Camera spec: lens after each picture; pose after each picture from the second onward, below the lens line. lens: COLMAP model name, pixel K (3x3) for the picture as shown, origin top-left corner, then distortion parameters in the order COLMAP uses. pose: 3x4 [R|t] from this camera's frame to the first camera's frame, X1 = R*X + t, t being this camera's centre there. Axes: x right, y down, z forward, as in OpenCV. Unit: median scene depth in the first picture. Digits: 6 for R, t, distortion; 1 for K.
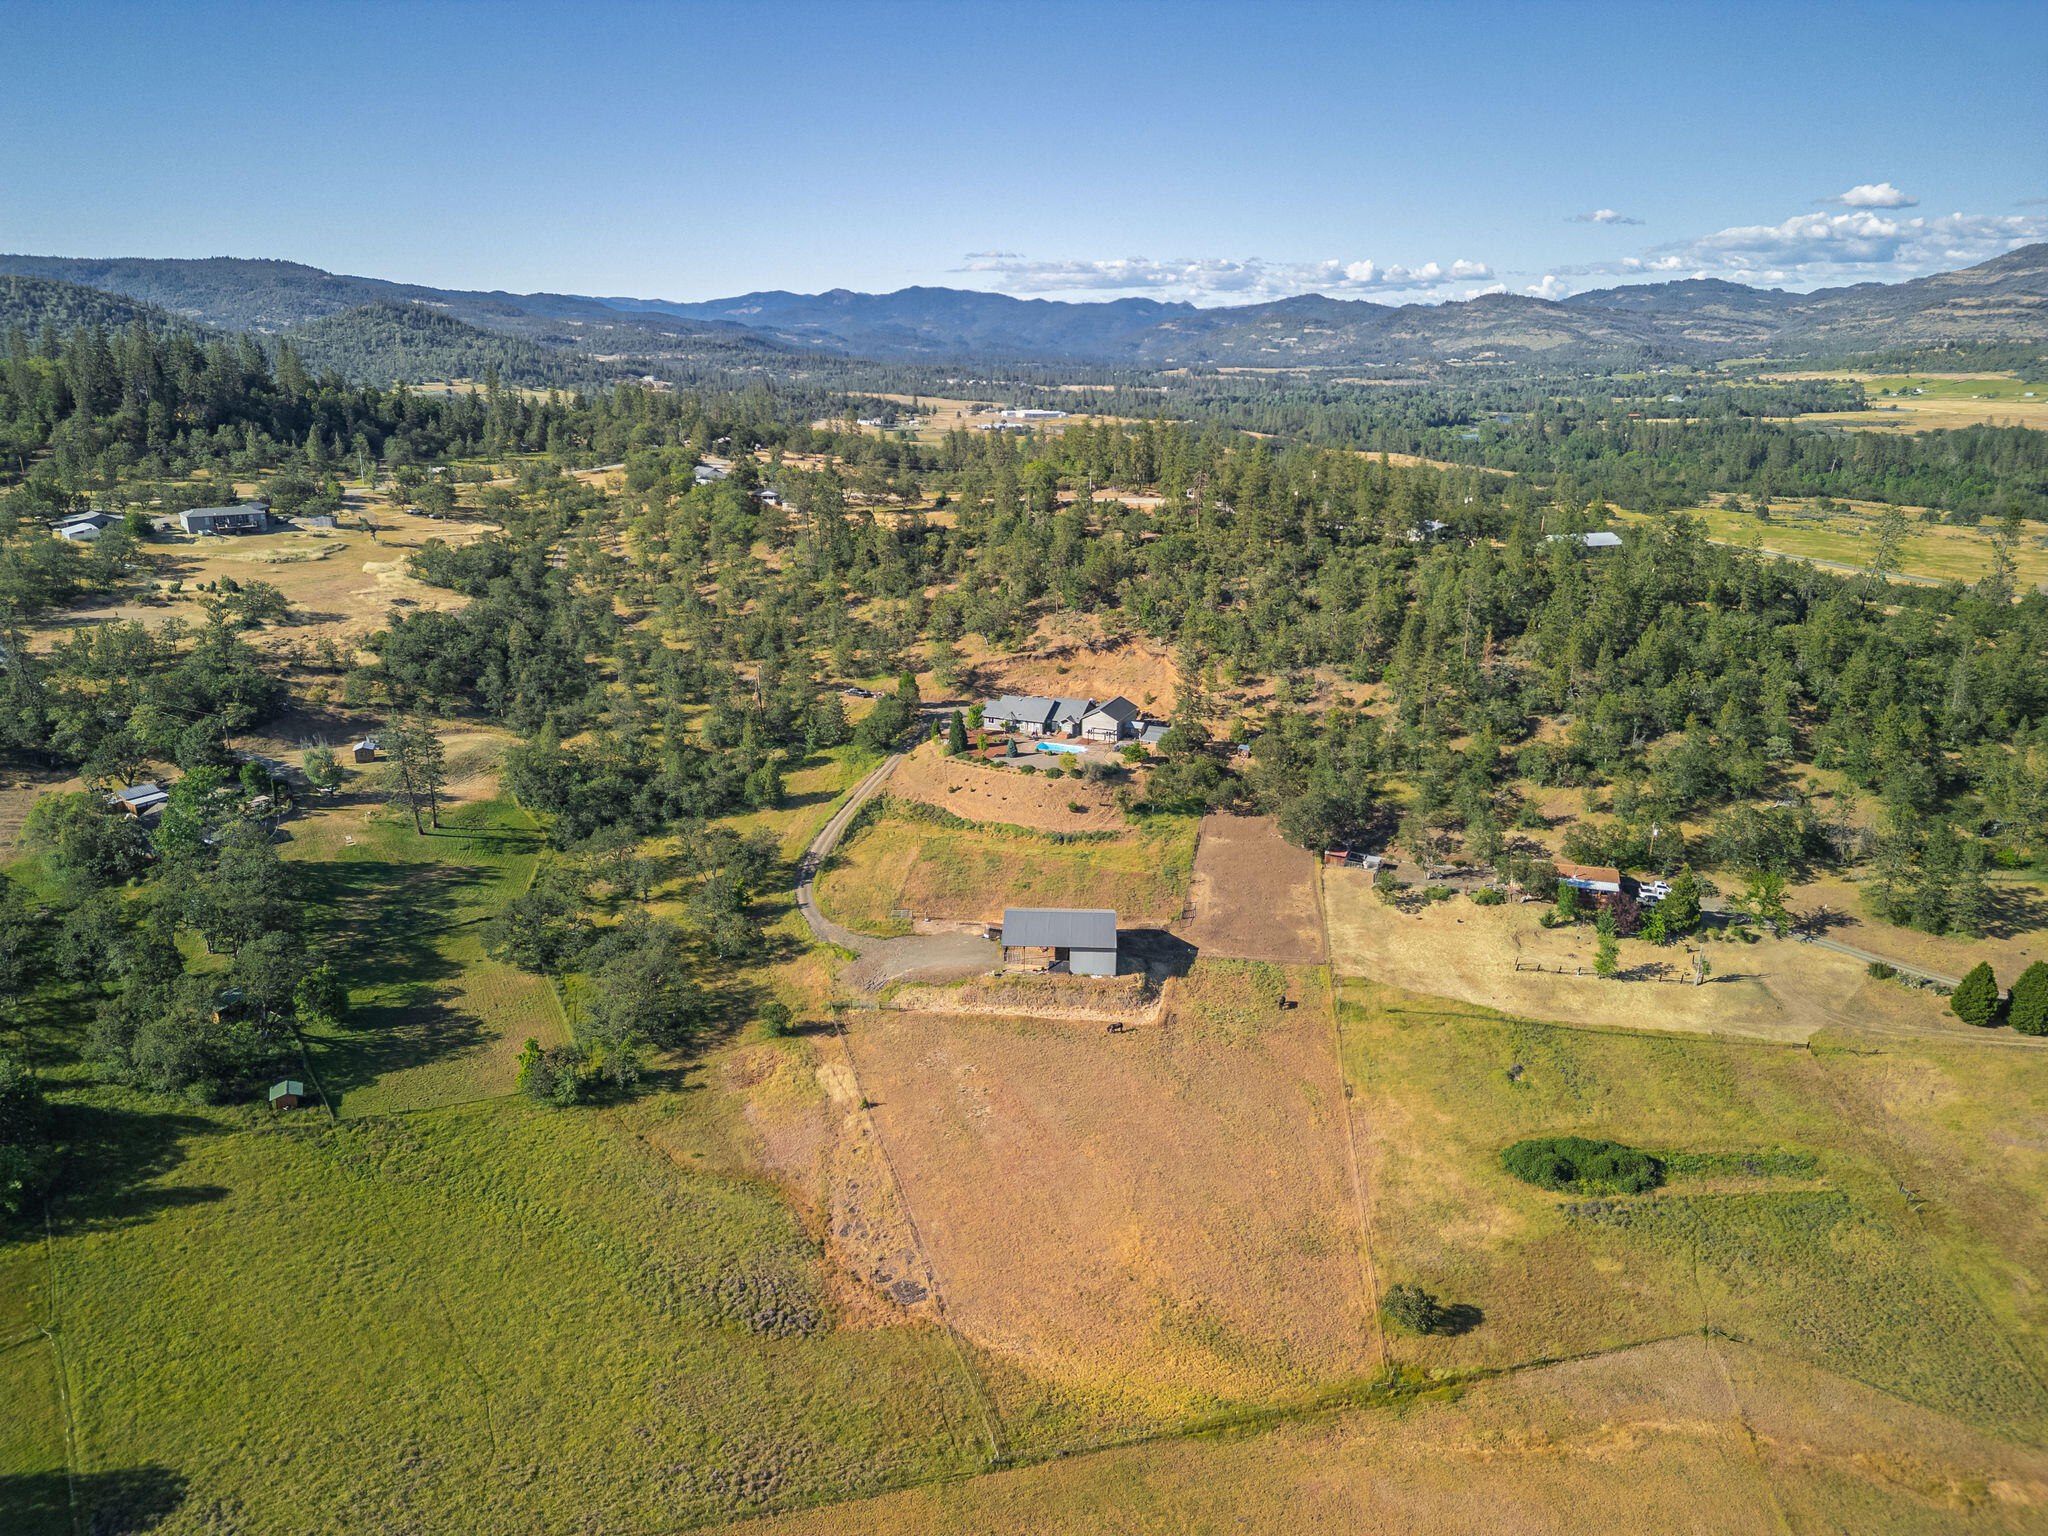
lens RADIAL K [[1416.9, 0, 1014.7], [0, 1416.9, 778.2], [0, 0, 1]] dist [0.113035, -0.125875]
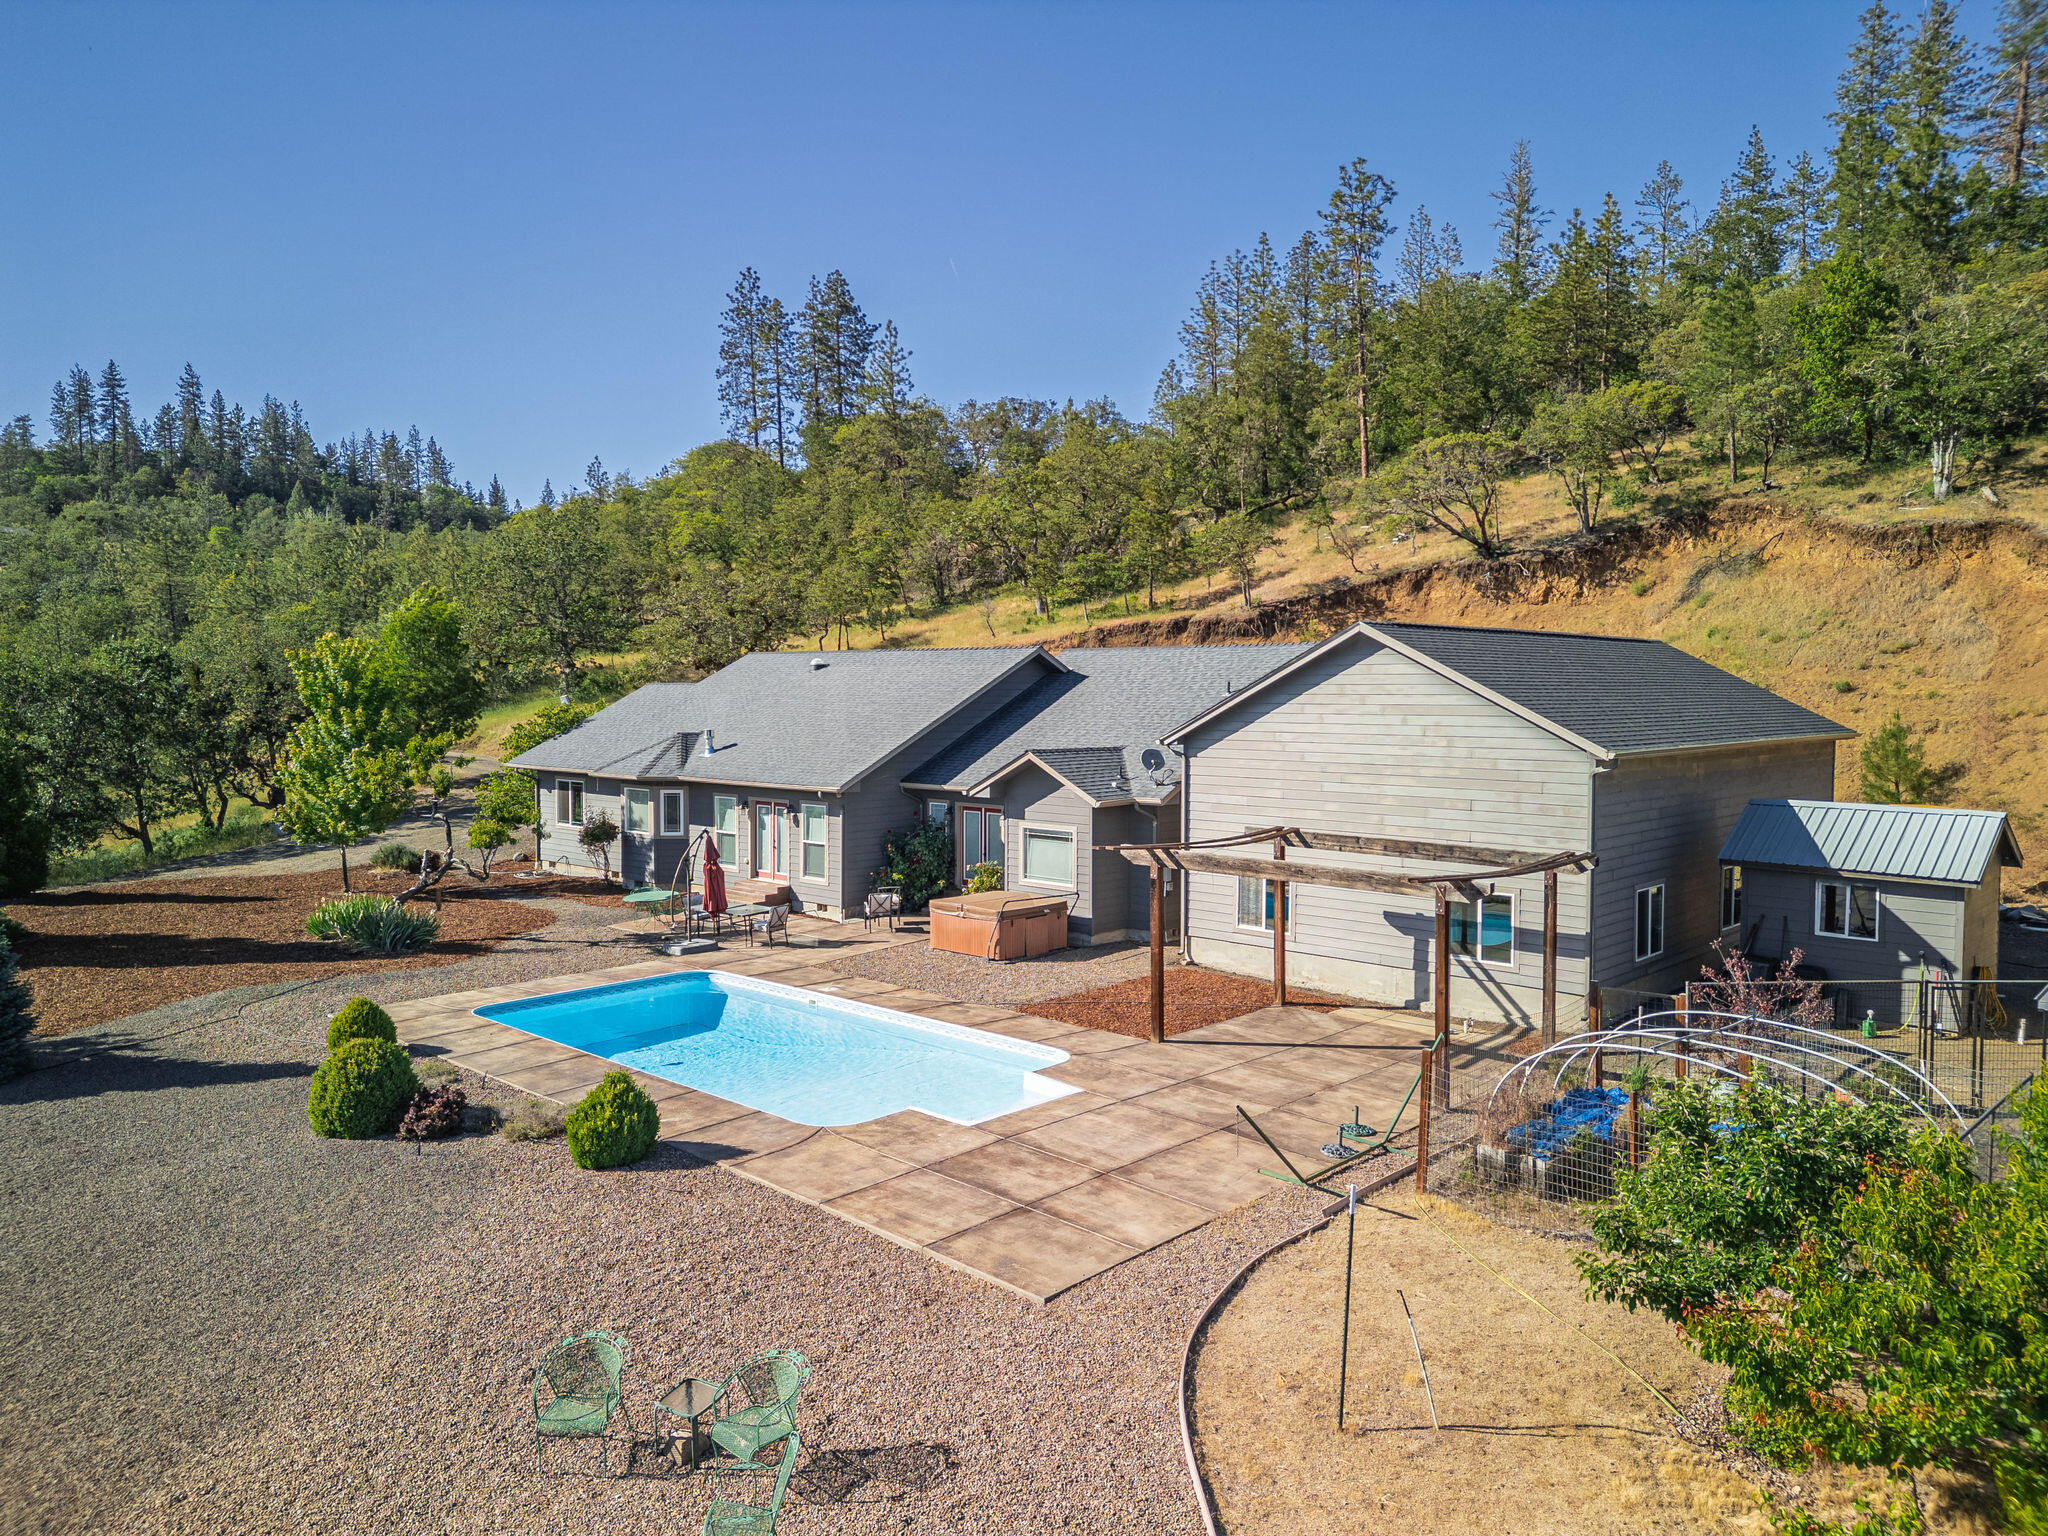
lens RADIAL K [[1429.8, 0, 1024.0], [0, 1429.8, 768.0], [0, 0, 1]] dist [0.080103, -0.084048]
pose [[0.937690, 0.021170, -0.346828, 0.070819], [-0.103404, 0.969922, -0.220360, -0.019728], [0.331731, 0.242493, 0.911675, 0.918219]]
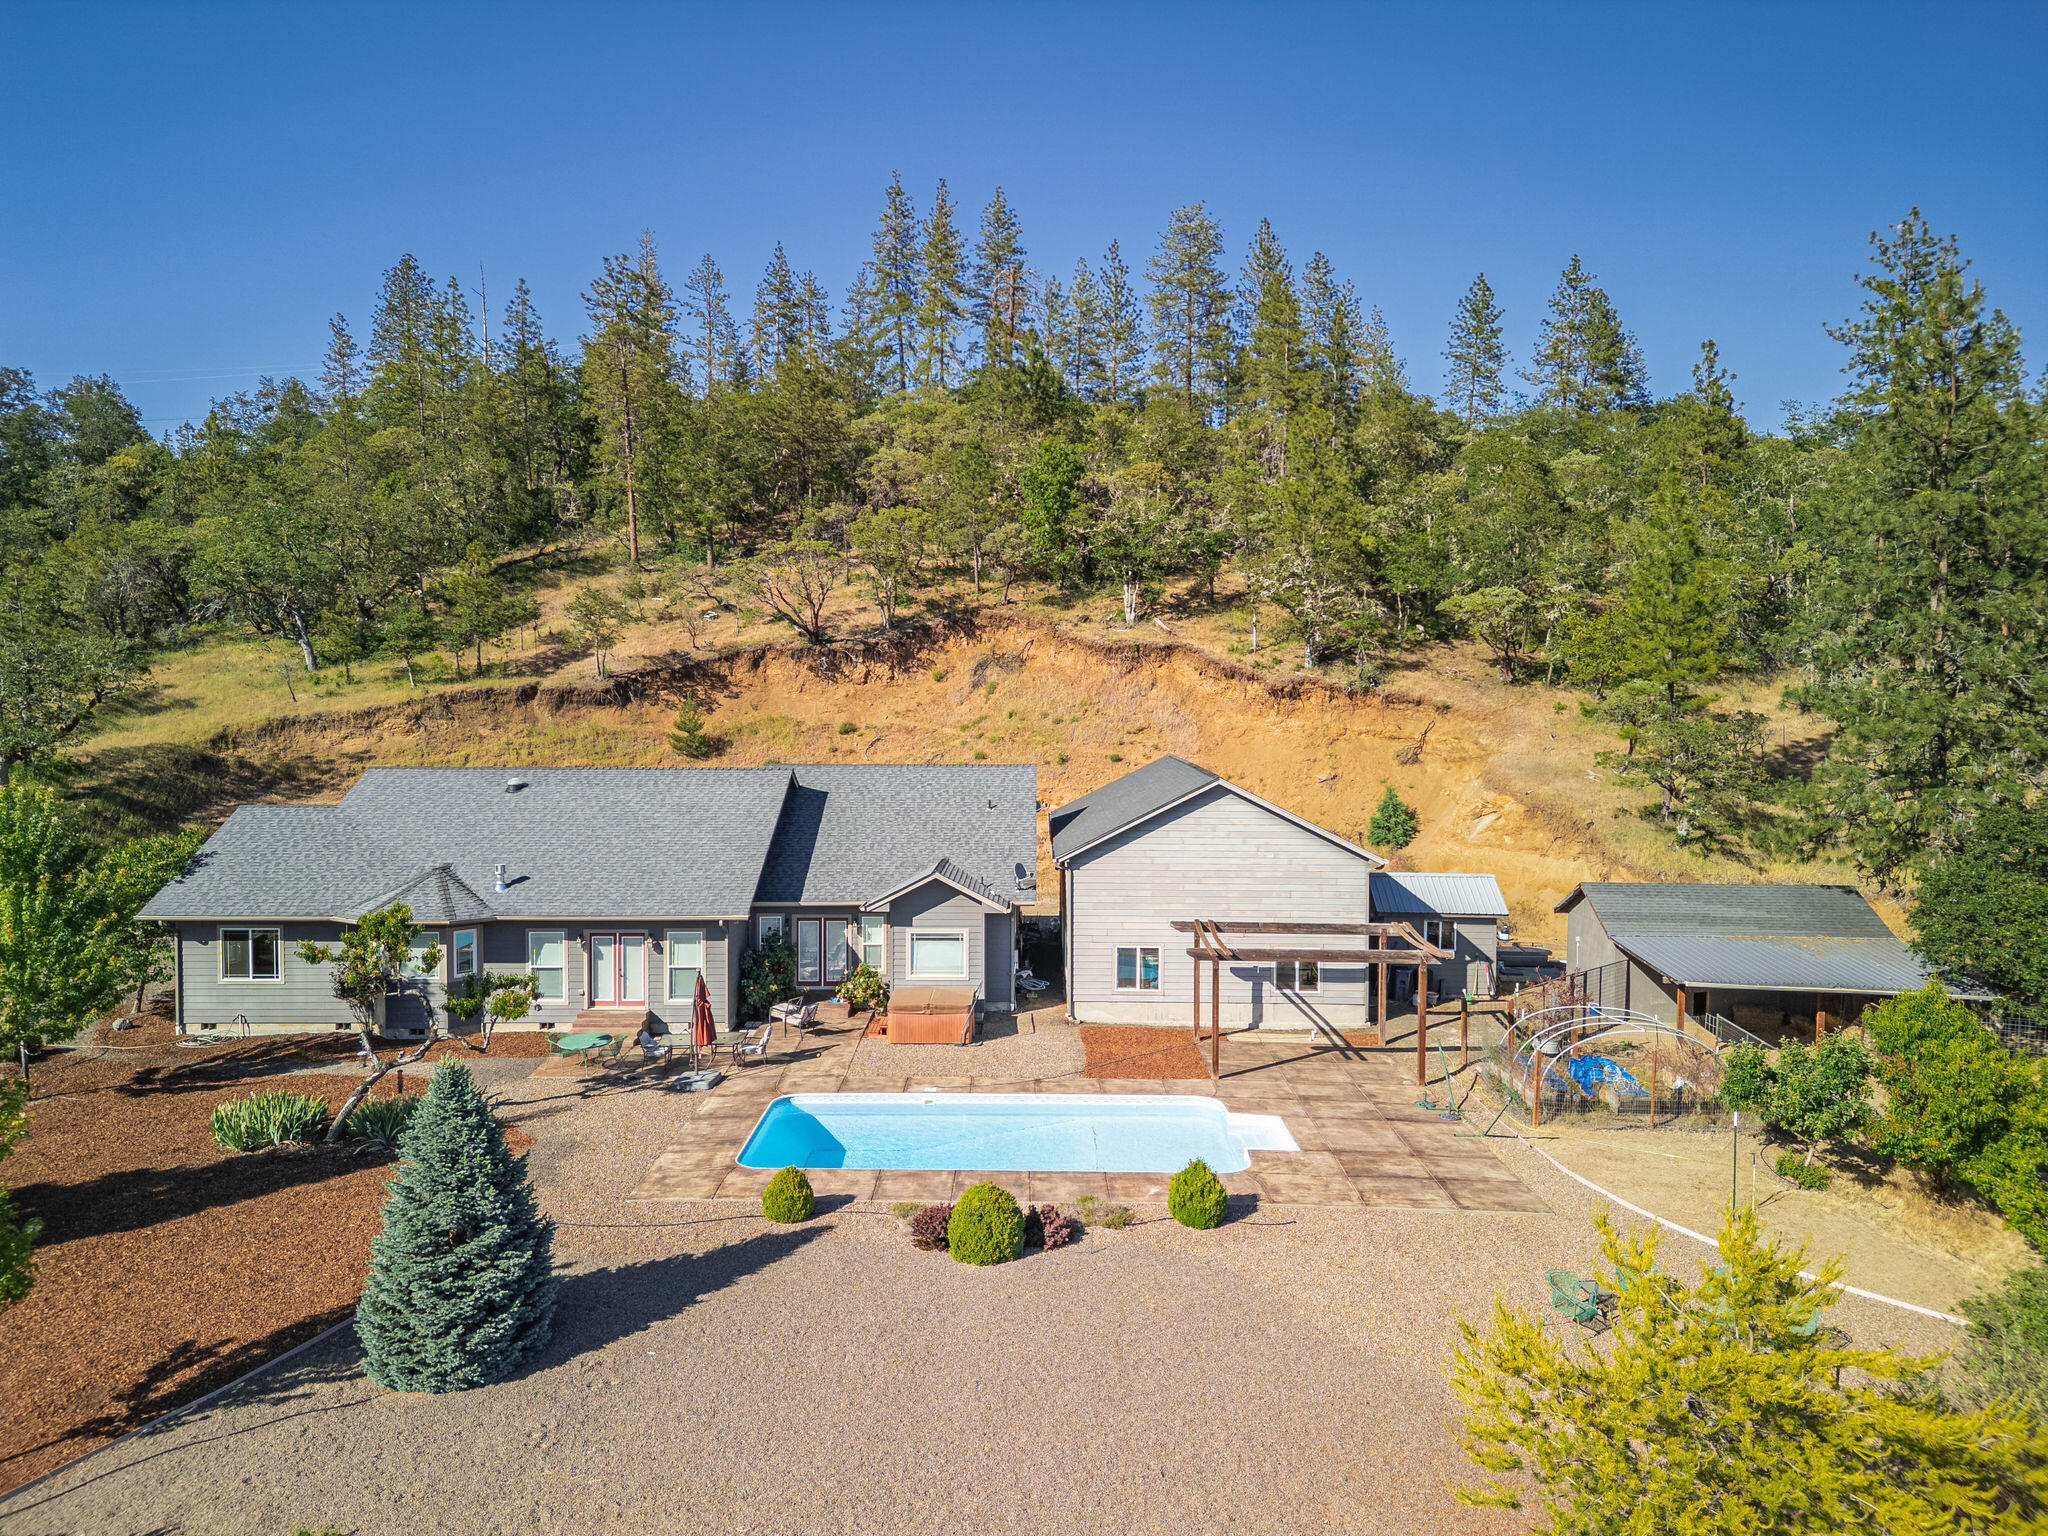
lens RADIAL K [[1427.9, 0, 1023.0], [0, 1427.9, 765.9], [0, 0, 1]] dist [0.102925, -0.120886]
pose [[0.926159, -0.016842, 0.376757, -0.002582], [0.106940, 0.969725, -0.219537, -0.023704], [-0.361653, 0.243617, 0.899921, 0.892027]]
